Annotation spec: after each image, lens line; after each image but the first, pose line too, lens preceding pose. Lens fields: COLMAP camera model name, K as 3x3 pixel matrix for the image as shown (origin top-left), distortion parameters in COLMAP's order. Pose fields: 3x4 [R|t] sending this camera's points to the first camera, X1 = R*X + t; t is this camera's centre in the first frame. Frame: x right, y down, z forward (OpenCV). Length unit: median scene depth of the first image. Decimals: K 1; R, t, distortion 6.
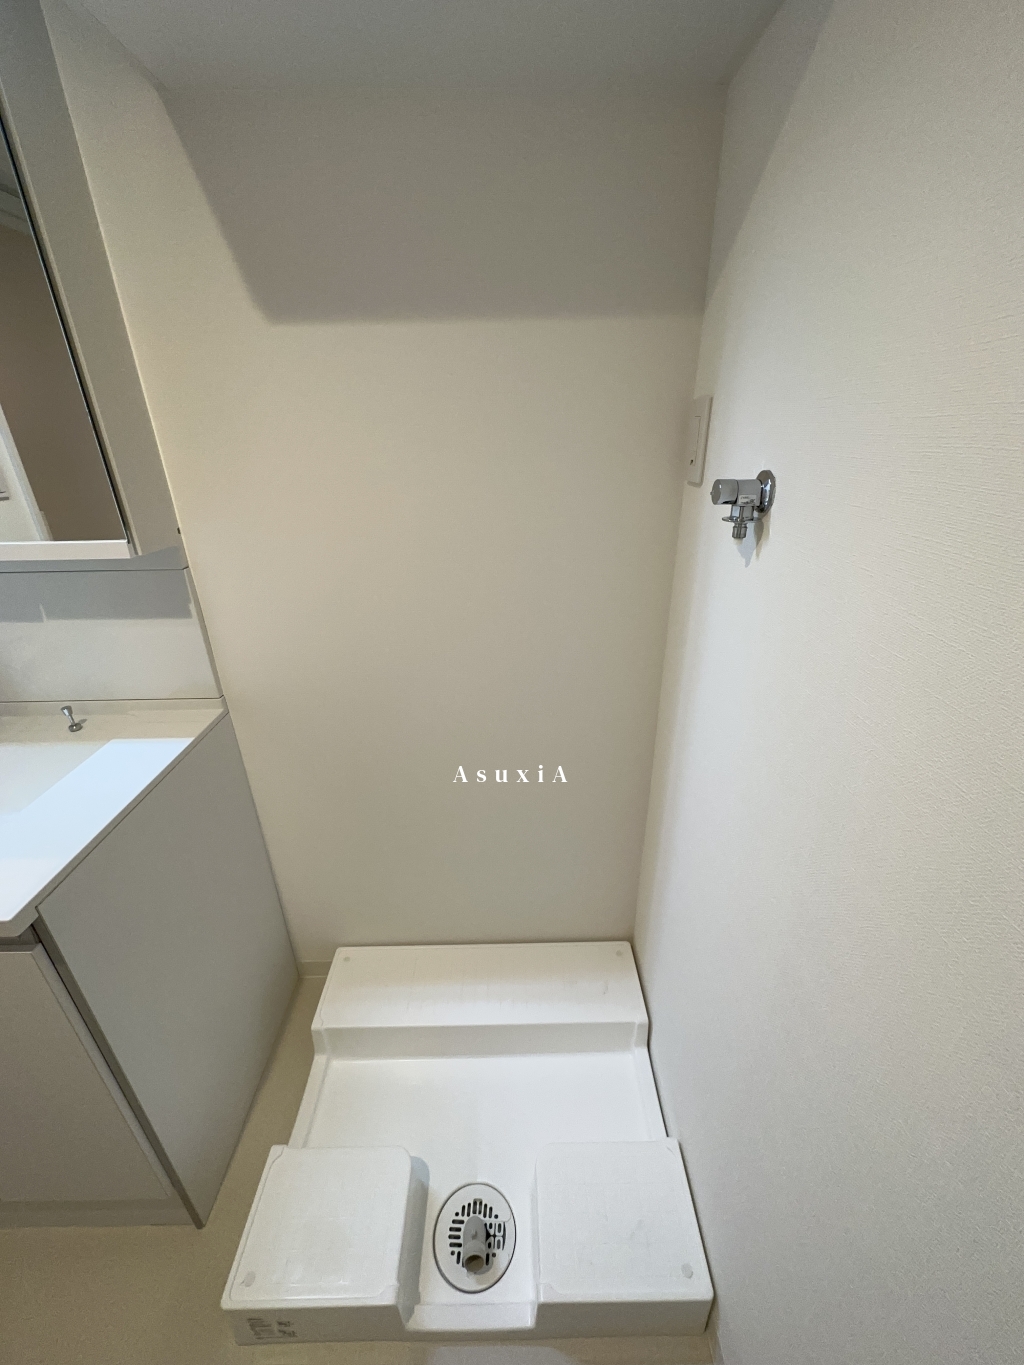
lens RADIAL K [[548.2, 0, 513.3], [0, 548.2, 682.4], [0, 0, 1]] dist [-0.000334, -0.000104]
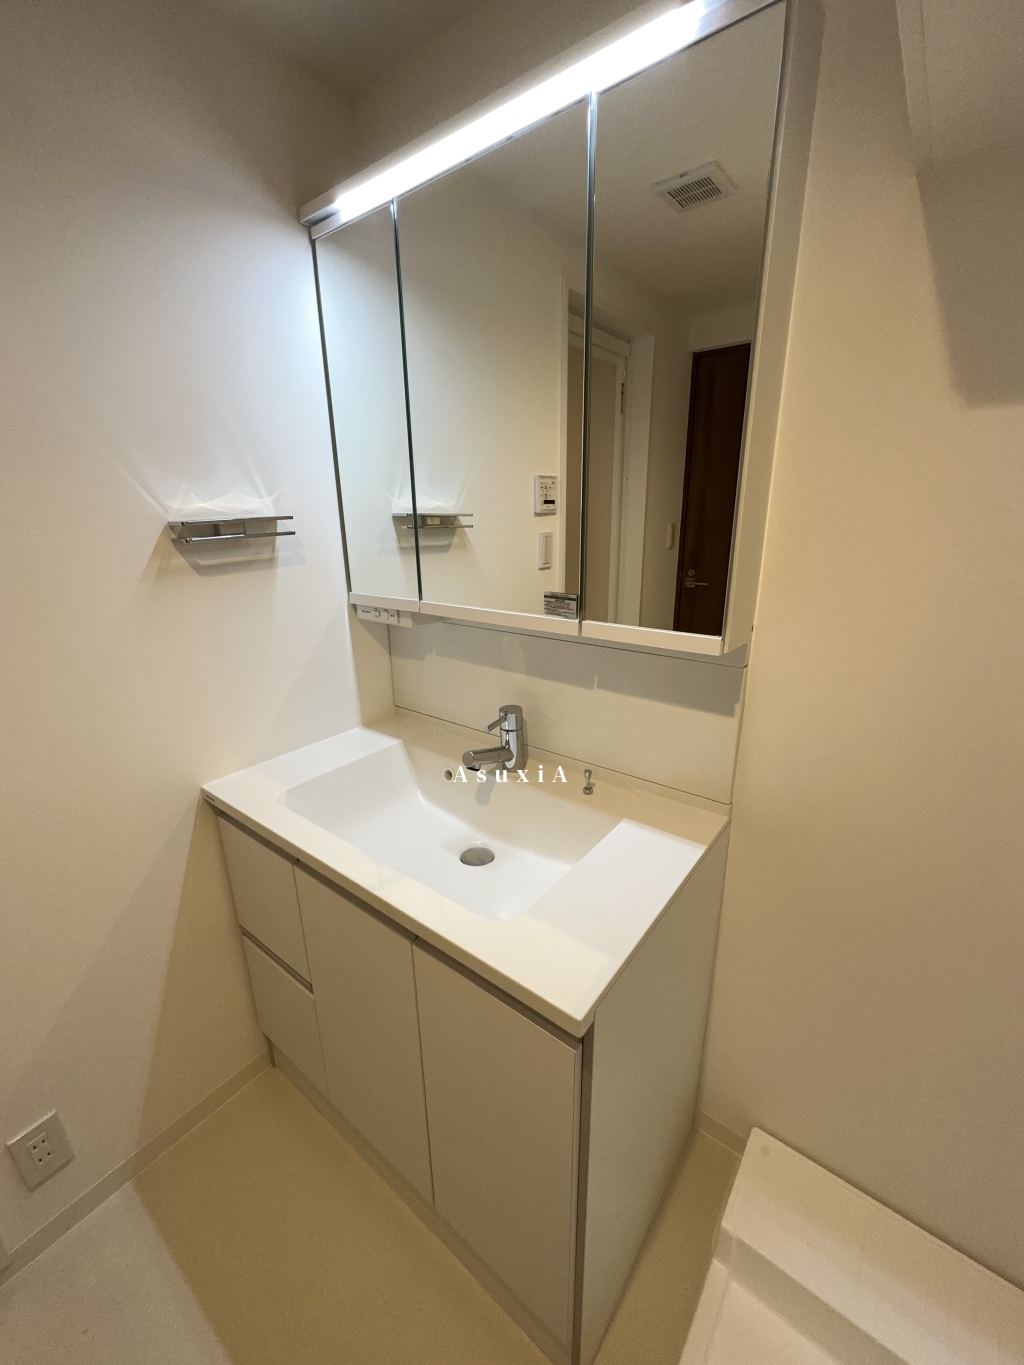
lens RADIAL K [[548.2, 0, 511.9], [0, 548.2, 681.4], [0, 0, 1]] dist [-0.000334, -0.000104]
pose [[0.787335, 0.194690, -0.584979, -0.340178], [-0.260111, 0.965147, -0.028873, -0.051504], [0.558969, 0.174892, 0.810534, 0.027789]]
